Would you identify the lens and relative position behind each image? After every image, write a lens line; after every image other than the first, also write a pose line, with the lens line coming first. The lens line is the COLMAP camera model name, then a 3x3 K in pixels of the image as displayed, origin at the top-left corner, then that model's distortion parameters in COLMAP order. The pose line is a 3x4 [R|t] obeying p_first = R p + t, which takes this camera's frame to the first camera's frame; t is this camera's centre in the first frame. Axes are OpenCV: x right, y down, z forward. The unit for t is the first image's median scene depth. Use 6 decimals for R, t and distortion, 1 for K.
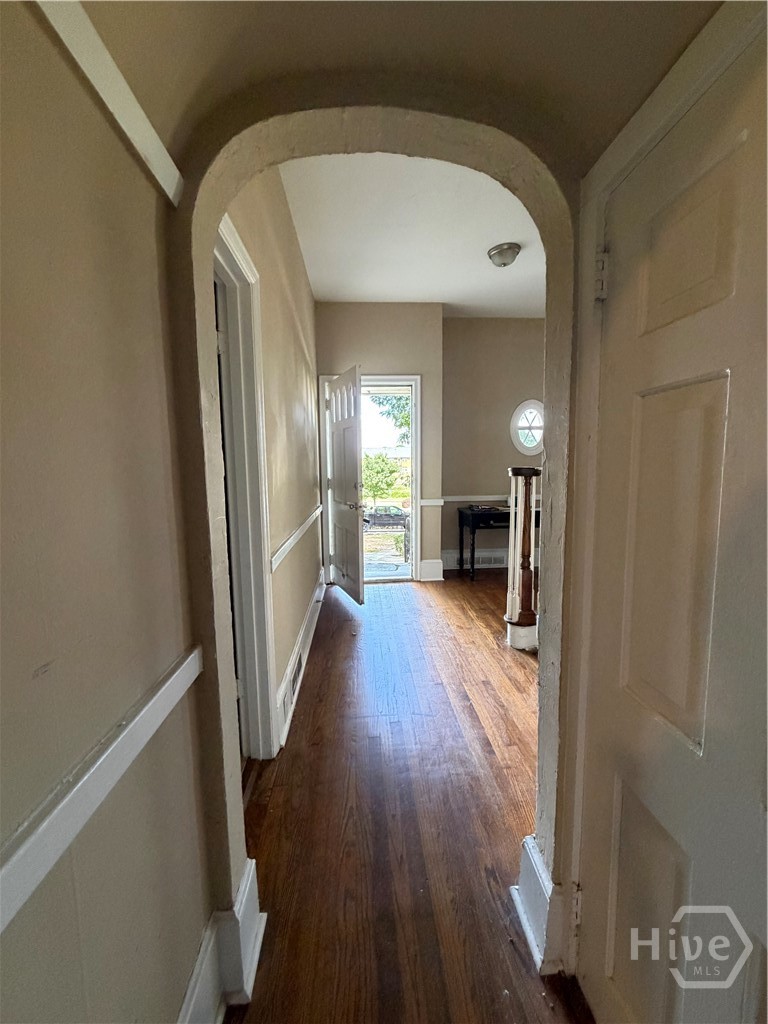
lens RADIAL K [[409.4, 0, 382.4], [0, 409.4, 511.8], [0, 0, 1]] dist [0.001769, 0.000258]
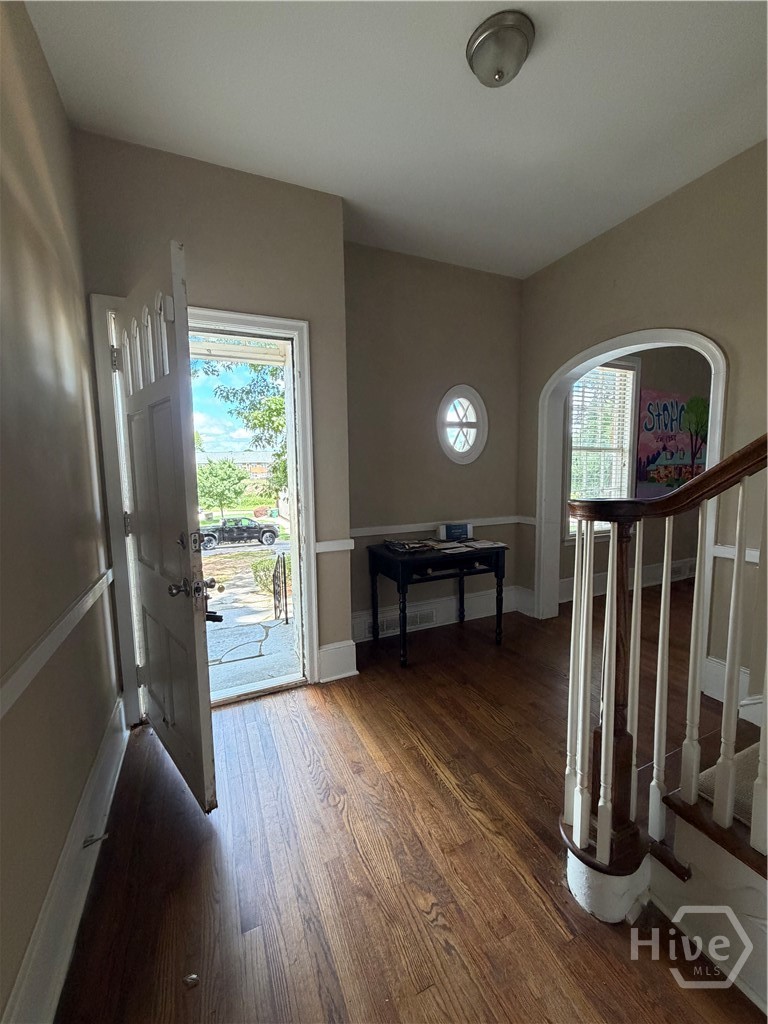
lens RADIAL K [[409.4, 0, 382.5], [0, 409.4, 508.8], [0, 0, 1]] dist [0.001769, 0.000258]
pose [[0.936674, -0.038944, 0.348030, -0.016893], [0.045727, 0.998890, -0.011294, -0.071643], [-0.347204, 0.026493, 0.937415, 0.472367]]
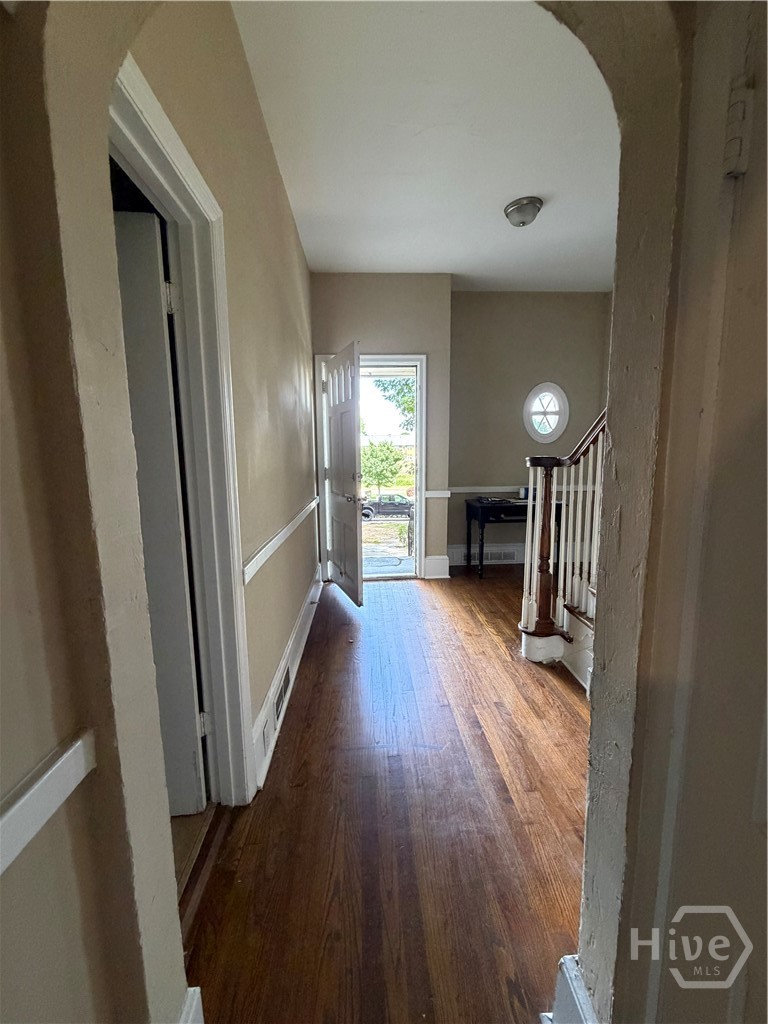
lens RADIAL K [[409.4, 0, 383.2], [0, 409.4, 511.2], [0, 0, 1]] dist [0.001769, 0.000258]
pose [[0.999949, 0.003733, -0.009346, 0.007380], [-0.003472, 0.999606, 0.027838, -0.010539], [0.009446, -0.027804, 0.999569, 0.082673]]
